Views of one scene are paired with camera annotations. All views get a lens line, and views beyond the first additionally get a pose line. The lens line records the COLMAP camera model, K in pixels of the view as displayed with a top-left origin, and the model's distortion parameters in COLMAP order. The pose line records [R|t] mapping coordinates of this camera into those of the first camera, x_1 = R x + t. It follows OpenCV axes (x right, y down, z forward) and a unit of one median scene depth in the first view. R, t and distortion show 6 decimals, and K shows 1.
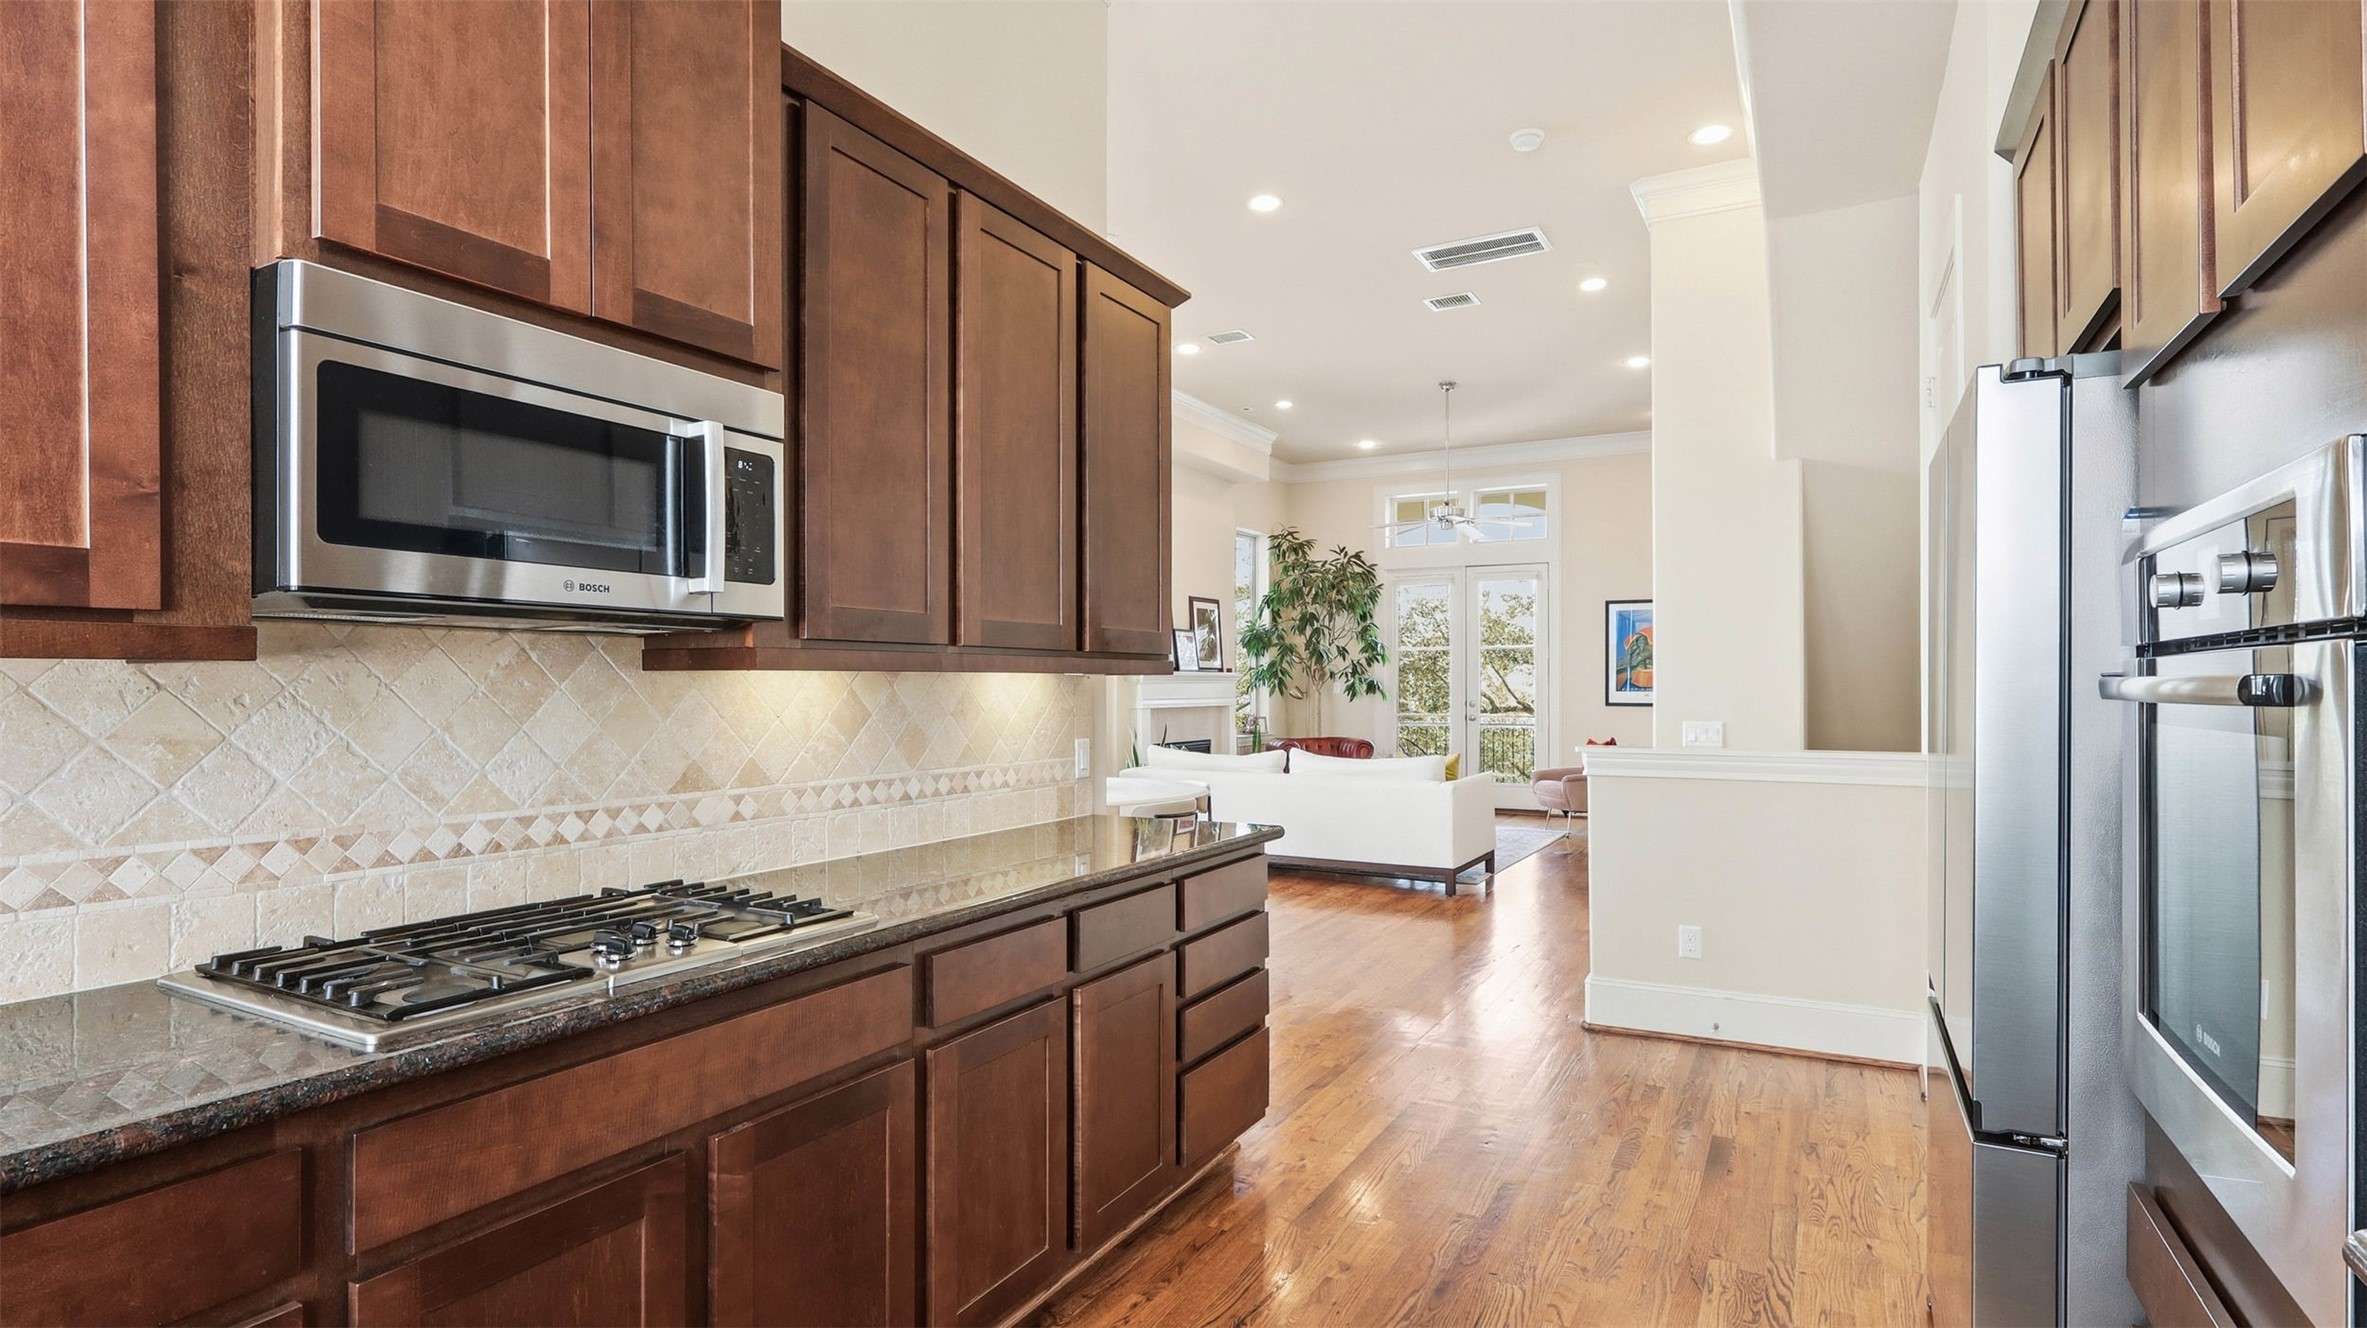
lens RADIAL K [[1116.6, 0, 1189.7], [0, 1116.6, 677.4], [0, 0, 1]] dist [0.000586, 0.001161]
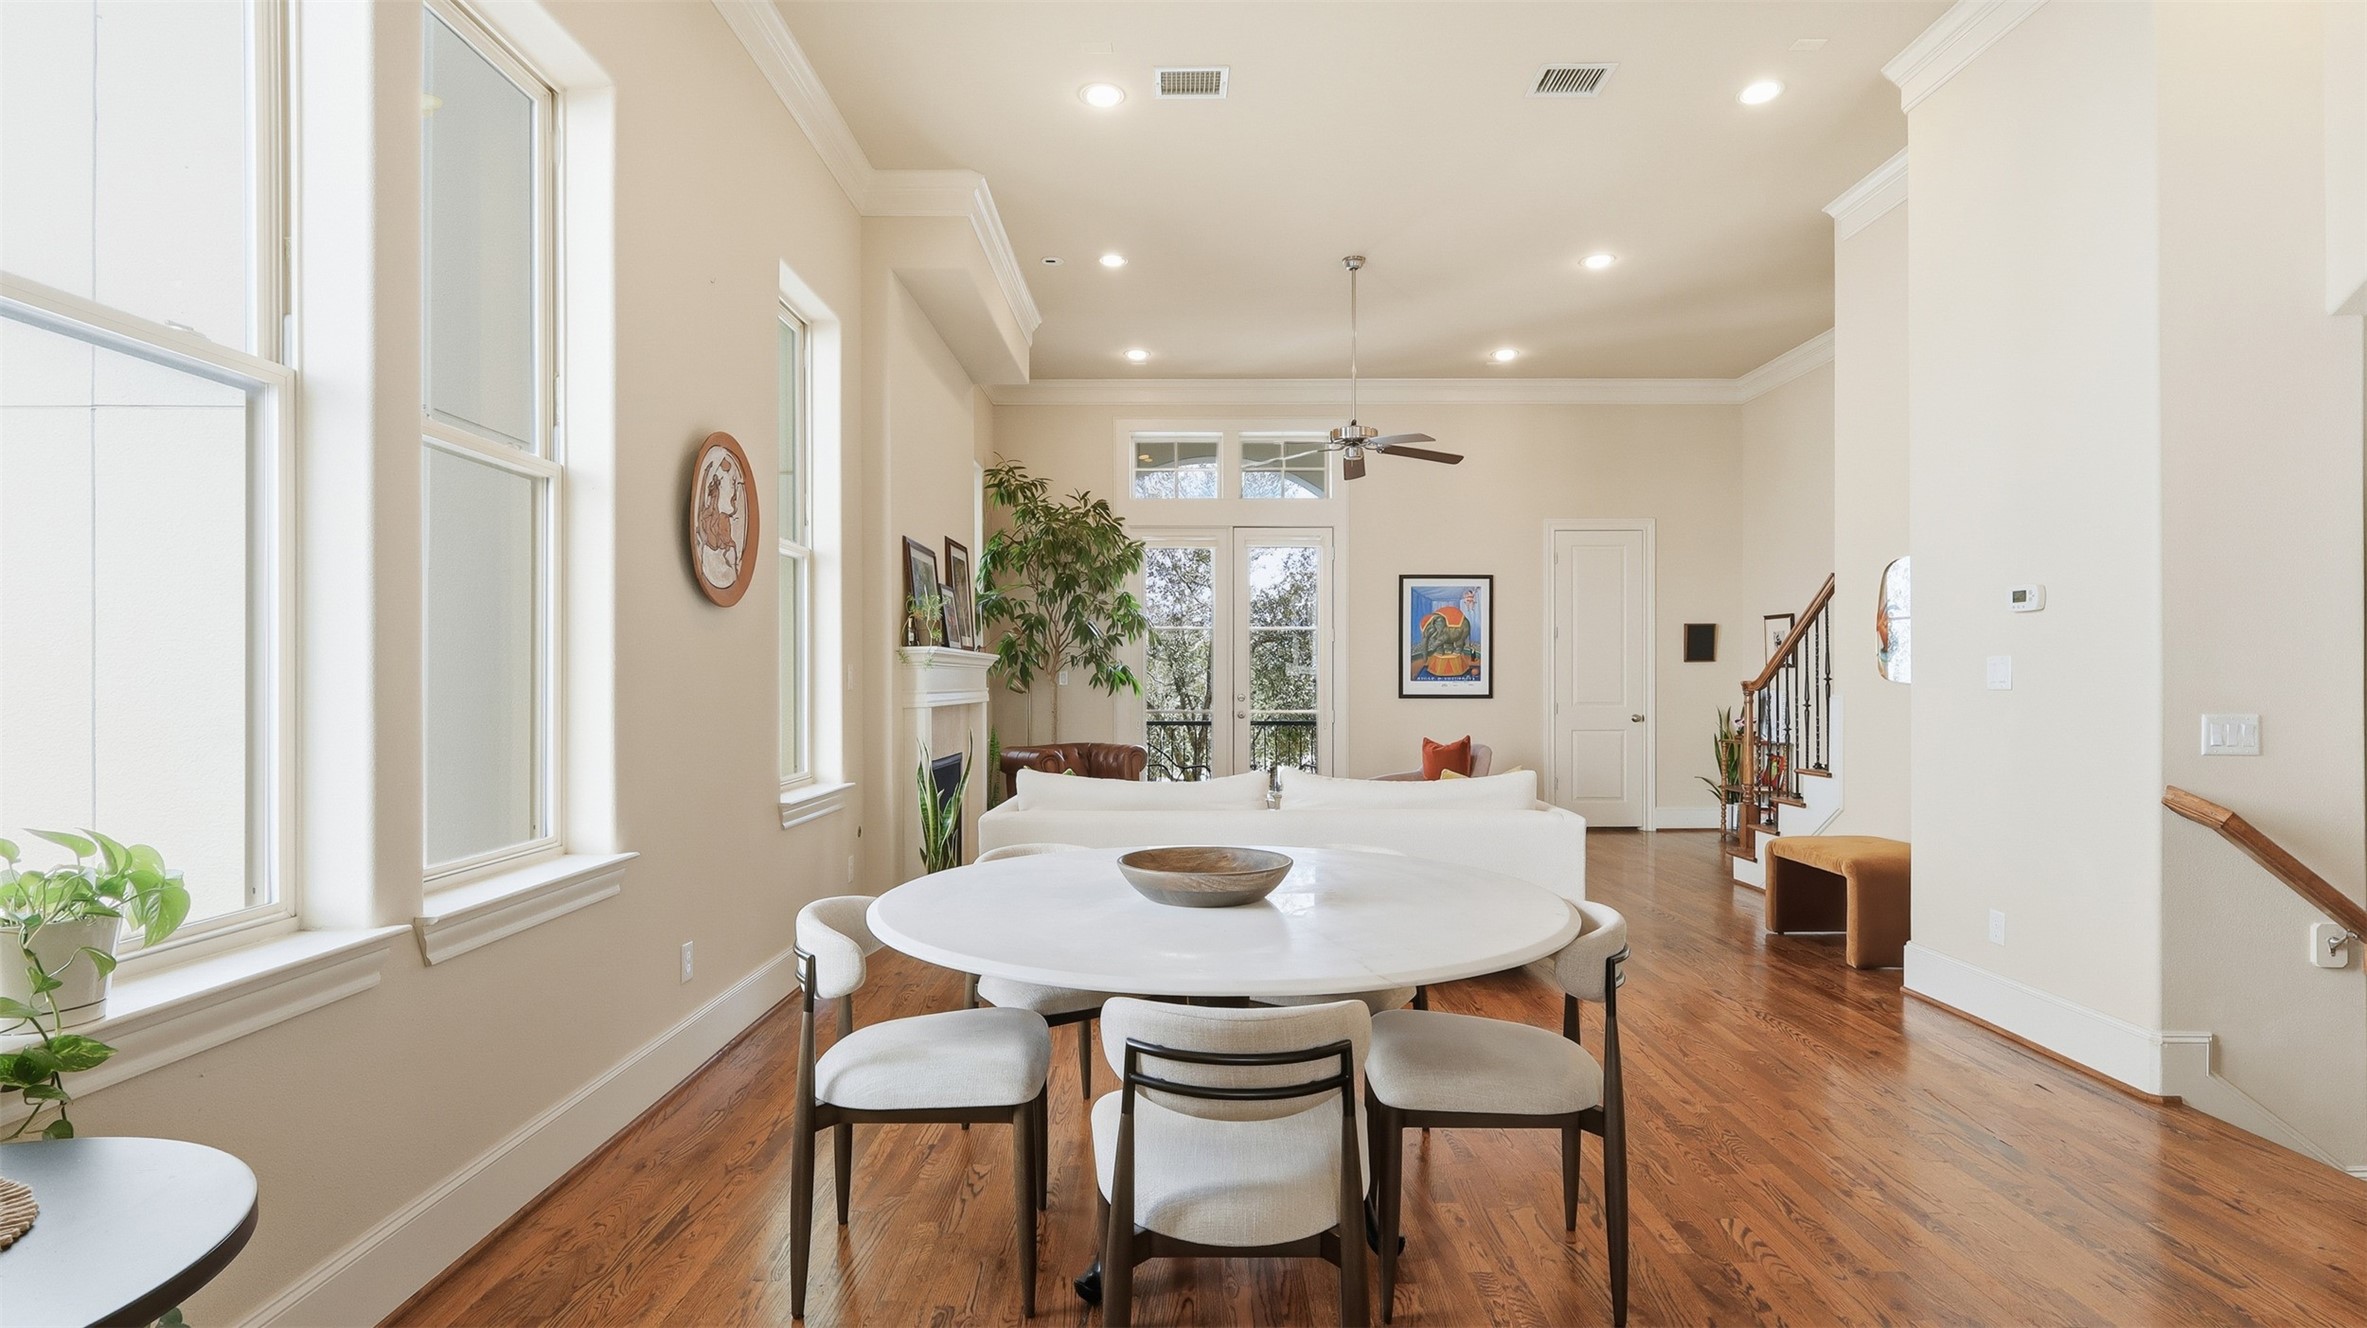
lens RADIAL K [[1116.6, 0, 1170.0], [0, 1116.6, 675.2], [0, 0, 1]] dist [0.000586, 0.001161]
pose [[0.888435, 0.002232, 0.458996, -0.168142], [-0.002034, 0.999998, -0.000926, 0.008891], [-0.458997, -0.000111, 0.888438, 0.318671]]
